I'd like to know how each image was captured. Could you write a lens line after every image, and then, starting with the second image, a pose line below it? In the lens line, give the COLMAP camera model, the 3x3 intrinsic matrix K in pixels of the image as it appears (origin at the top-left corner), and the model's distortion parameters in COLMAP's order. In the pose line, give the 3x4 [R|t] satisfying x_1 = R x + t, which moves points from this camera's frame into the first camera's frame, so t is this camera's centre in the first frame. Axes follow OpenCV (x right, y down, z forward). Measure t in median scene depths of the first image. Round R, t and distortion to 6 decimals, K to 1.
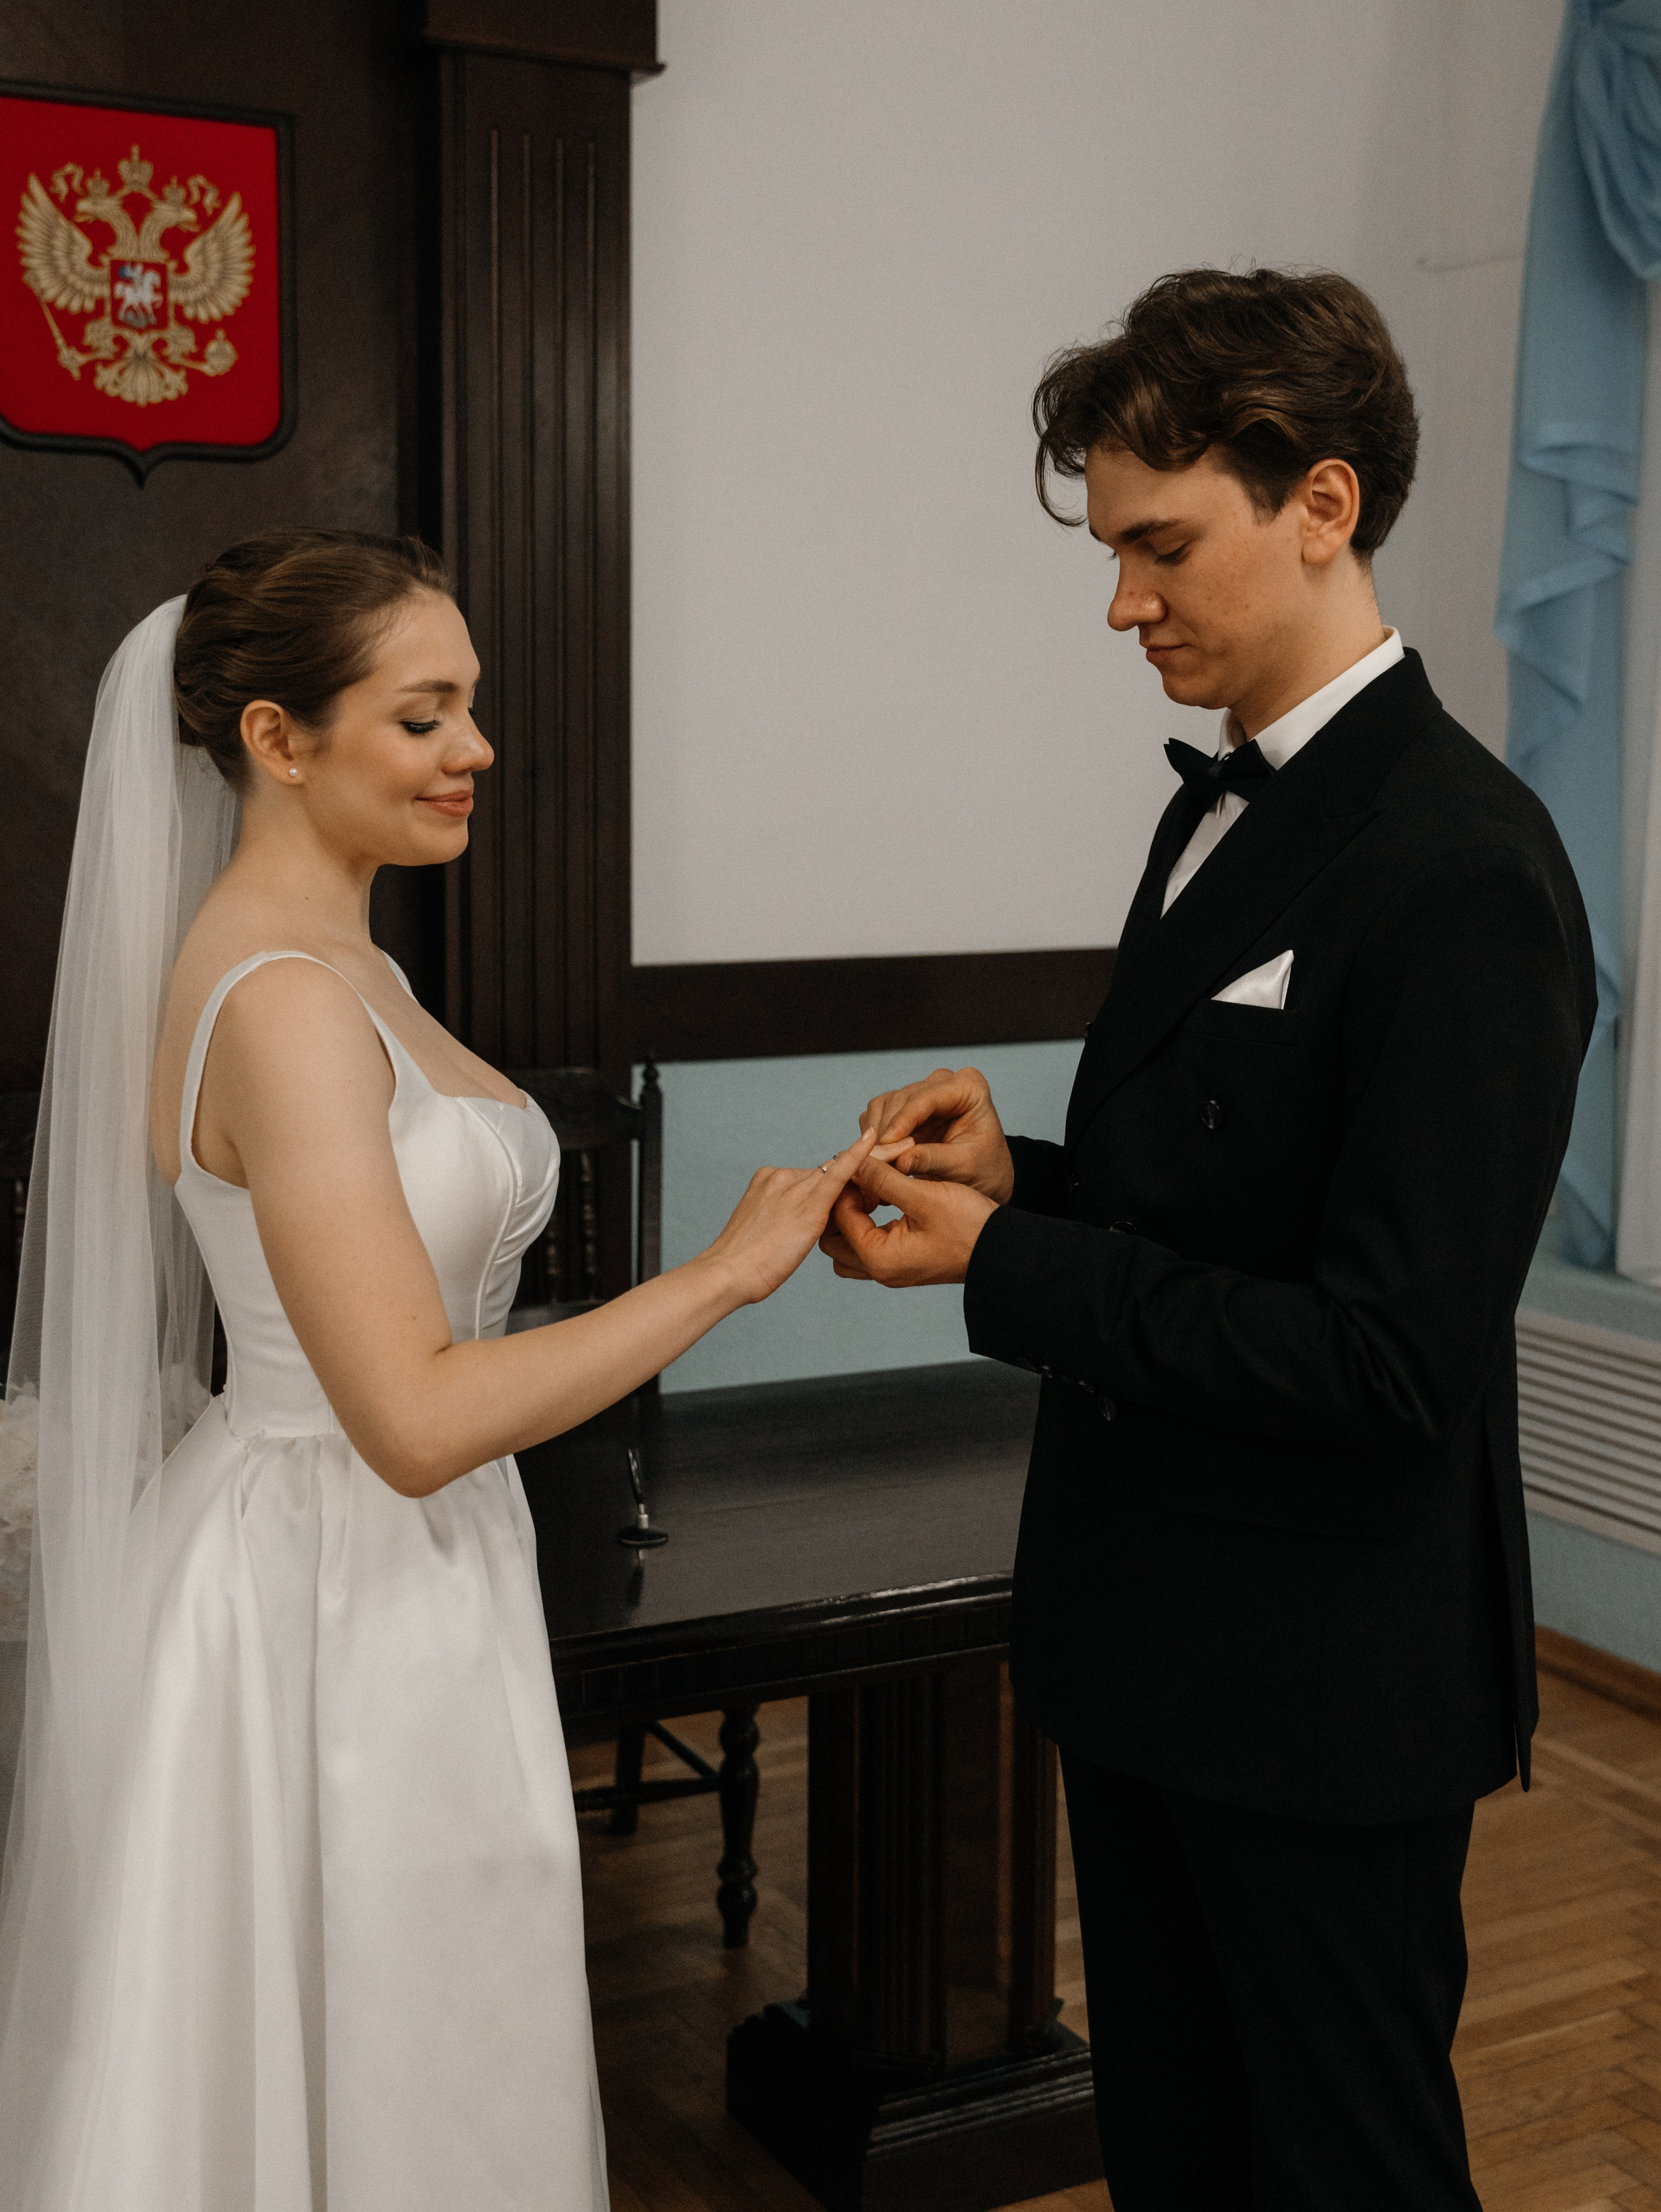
lens RADIAL K [[2838.1, 0, 960.9], [0, 2838.1, 991.7], [0, 0, 1]] dist [0.001661, 0.025606]
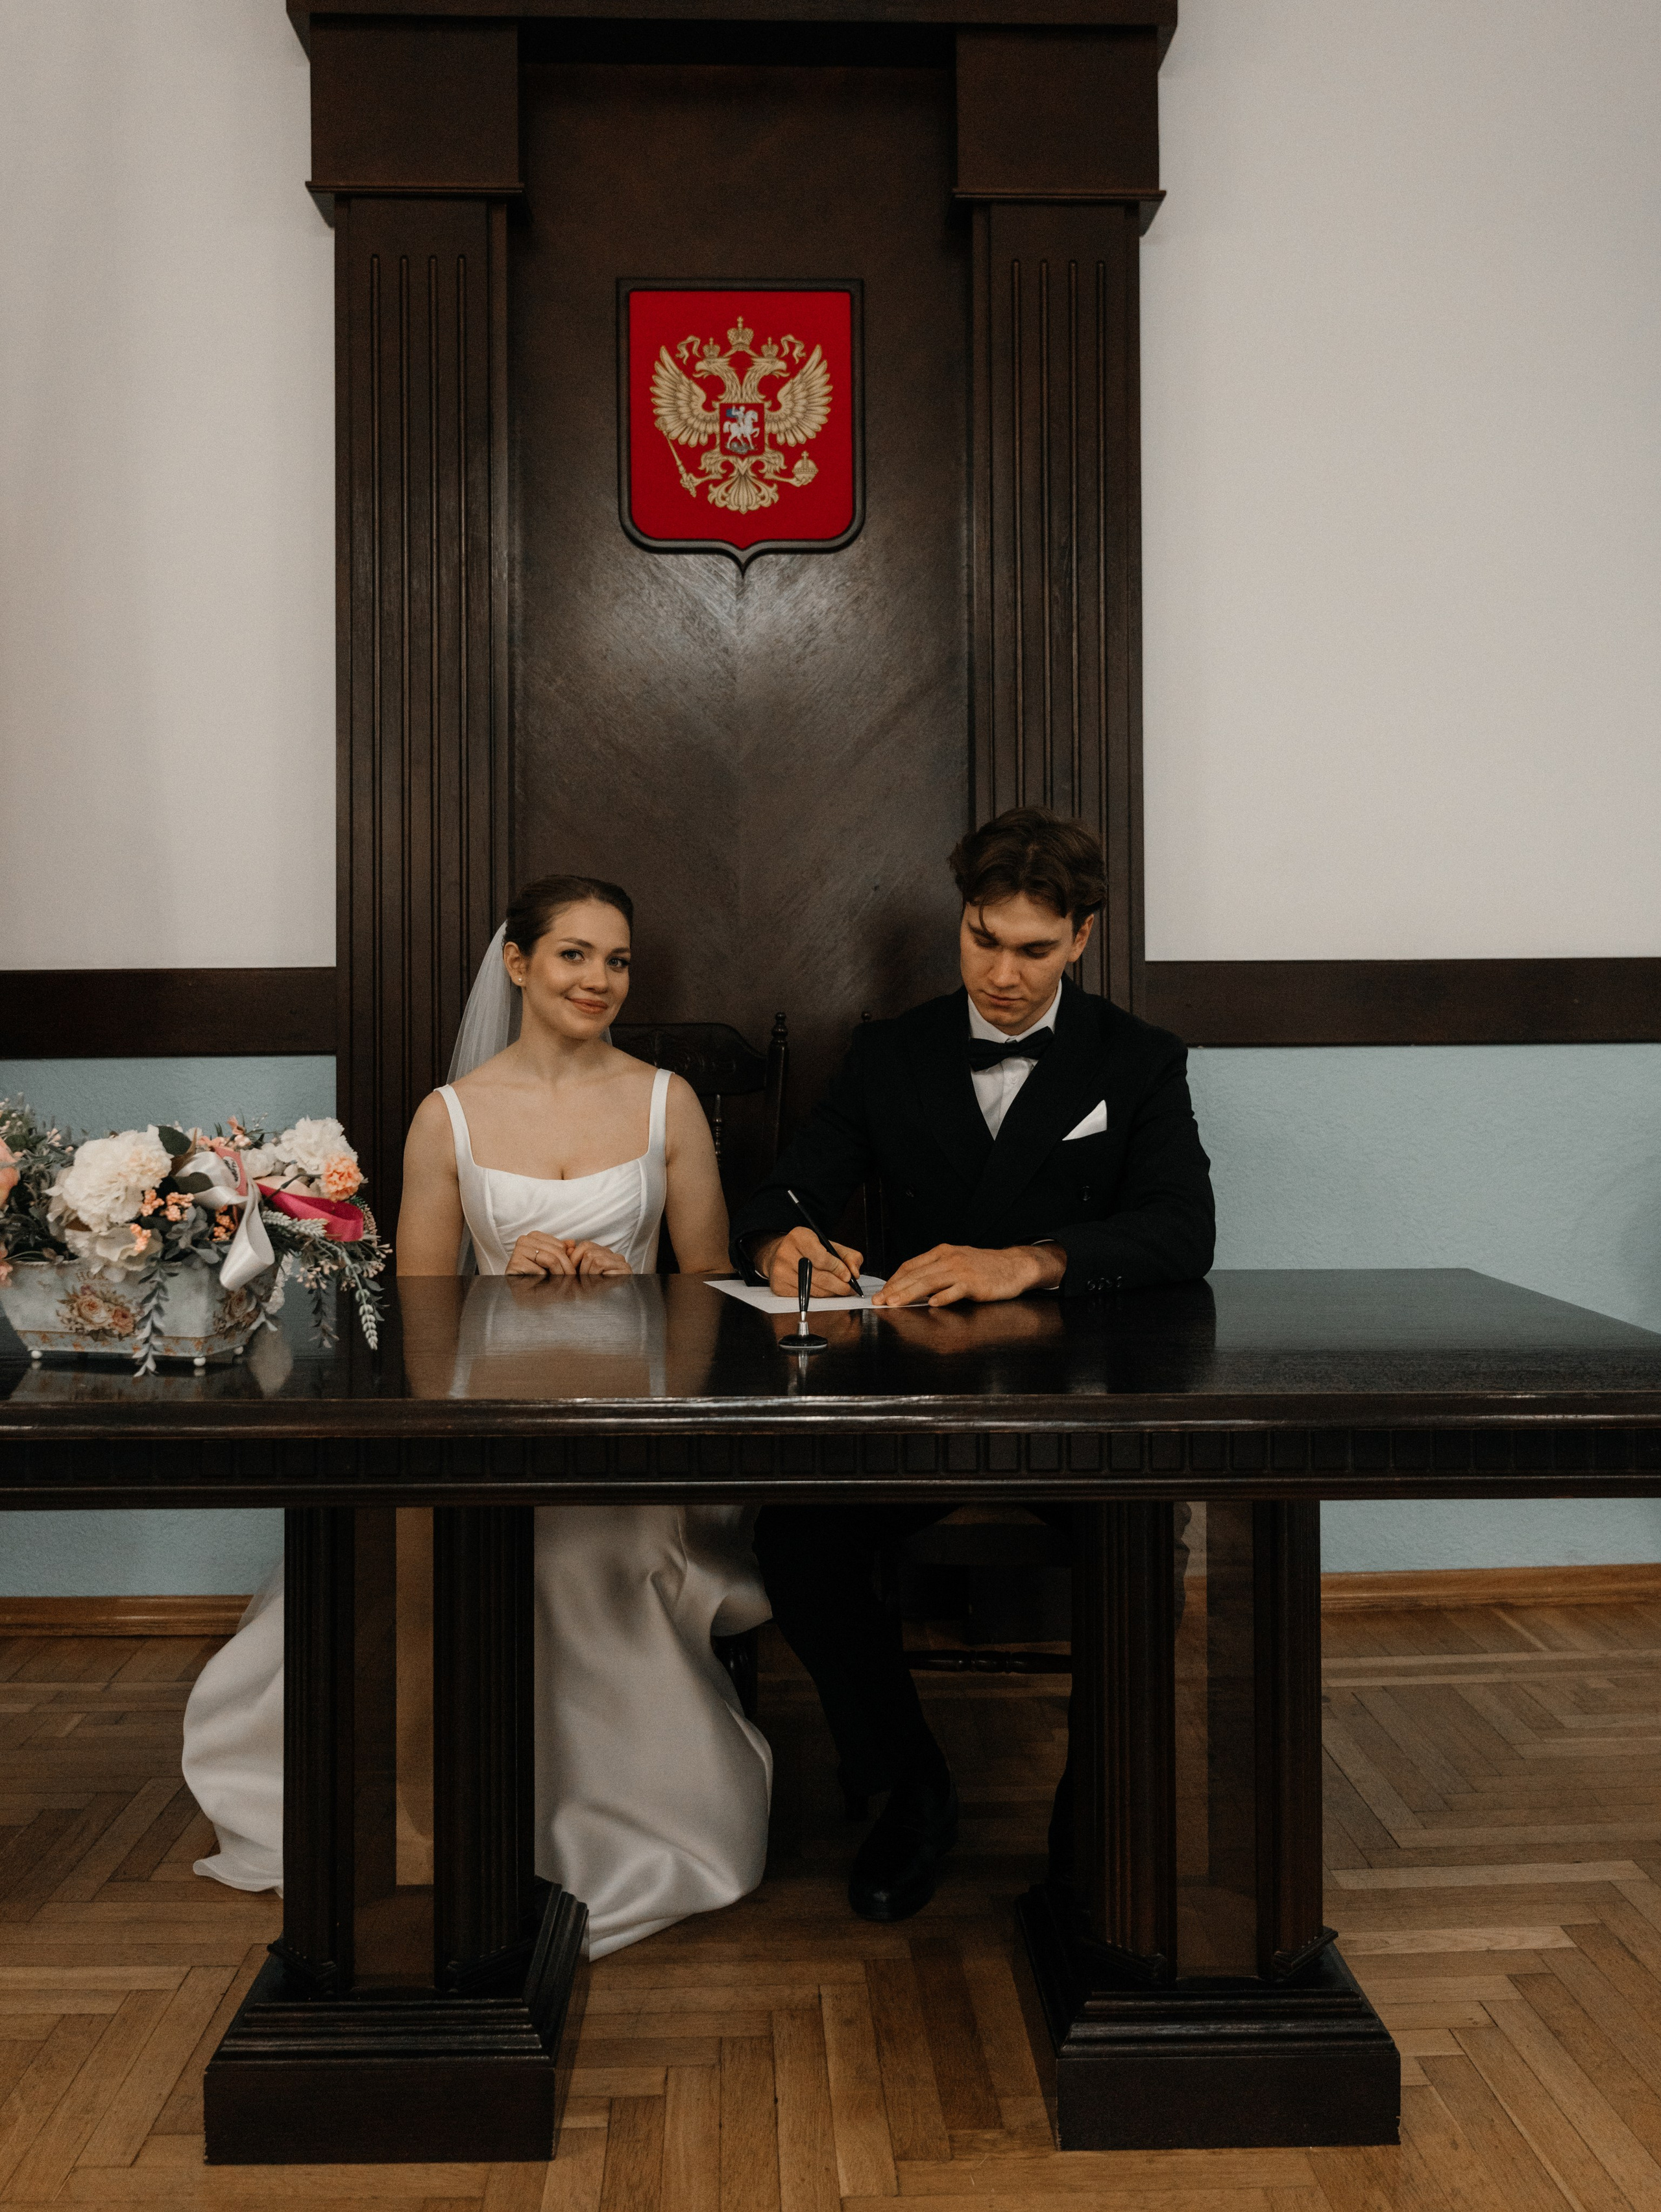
lens RADIAL K [[1903.2, 0, 832.0], [0, 1903.2, 1006.4], [0, 0, 1]] dist [-0.001732, 0.000714]
pose [[0.884355, -0.019085, -0.466424, 0.145759], [-0.025587, 0.995680, -0.089255, 0.092382], [0.466113, 0.090868, 0.880047, 0.282244]]
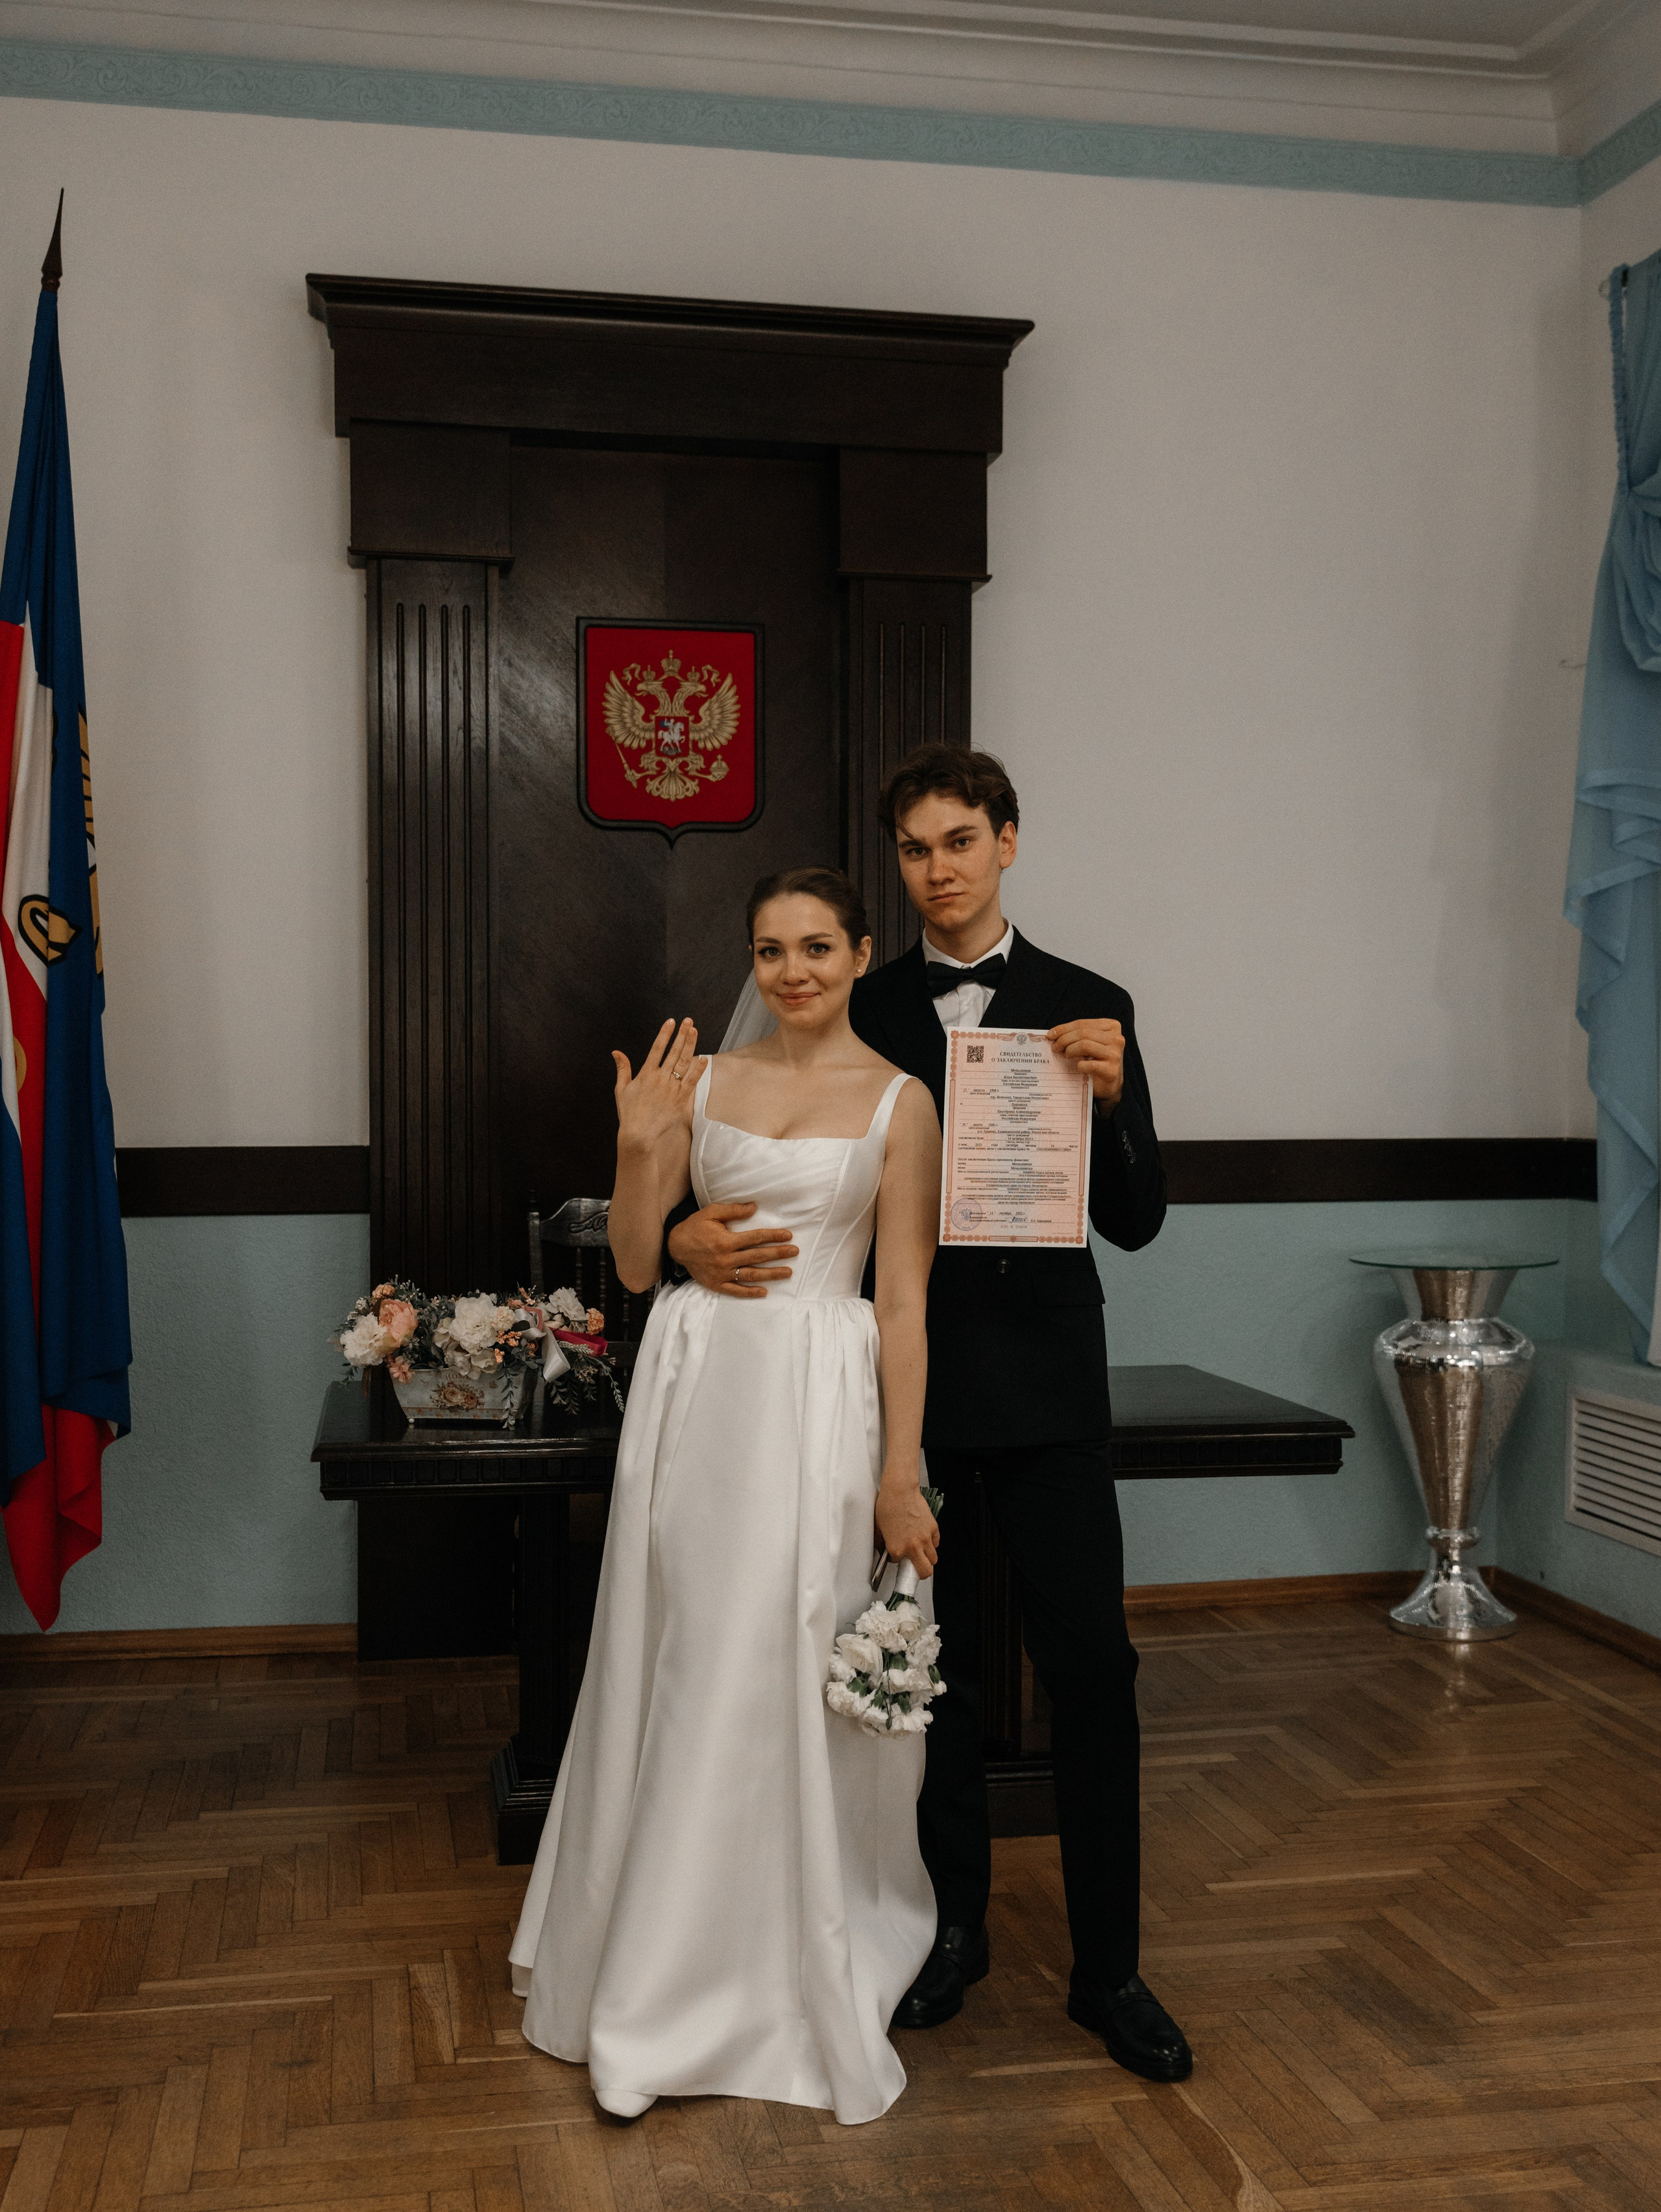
lens RADIAL K [[2364.5, 0, 844.0], [0, 2364.5, 1185.3], [0, 0, 1]] dist [0.005713, 0.019136]
pose [[0.947661, 0.007546, -0.319190, 0.261005], [-0.020610, 0.999081, -0.037570, 0.073236], [0.318614, 0.042182, 0.946946, -0.293024]]
